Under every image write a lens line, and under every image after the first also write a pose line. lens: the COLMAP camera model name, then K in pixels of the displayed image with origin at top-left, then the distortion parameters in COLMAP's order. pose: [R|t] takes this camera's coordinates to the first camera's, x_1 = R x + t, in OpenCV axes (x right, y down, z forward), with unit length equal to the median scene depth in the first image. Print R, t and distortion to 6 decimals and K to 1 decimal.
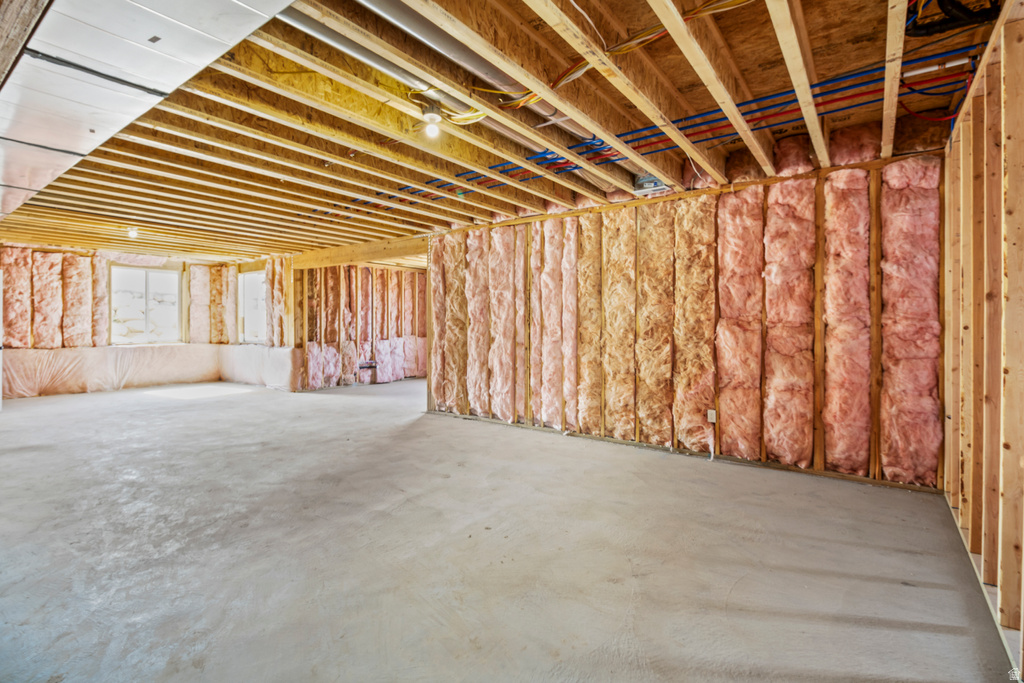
lens RADIAL K [[485.0, 0, 510.0], [0, 485.0, 331.9], [0, 0, 1]] dist [0.005838, -0.000380]
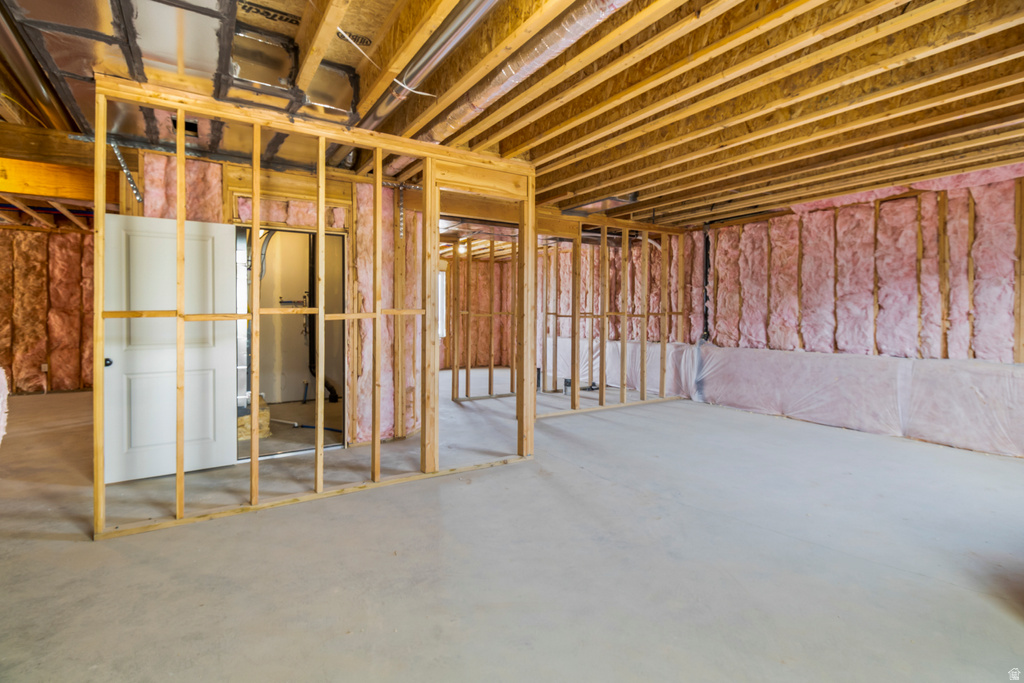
lens RADIAL K [[485.0, 0, 488.7], [0, 485.0, 315.9], [0, 0, 1]] dist [0.005838, -0.000380]
pose [[0.378201, -0.003129, 0.925718, -0.539795], [0.002951, 0.999993, 0.002175, 0.000340], [-0.925719, 0.001909, 0.378207, -1.008514]]
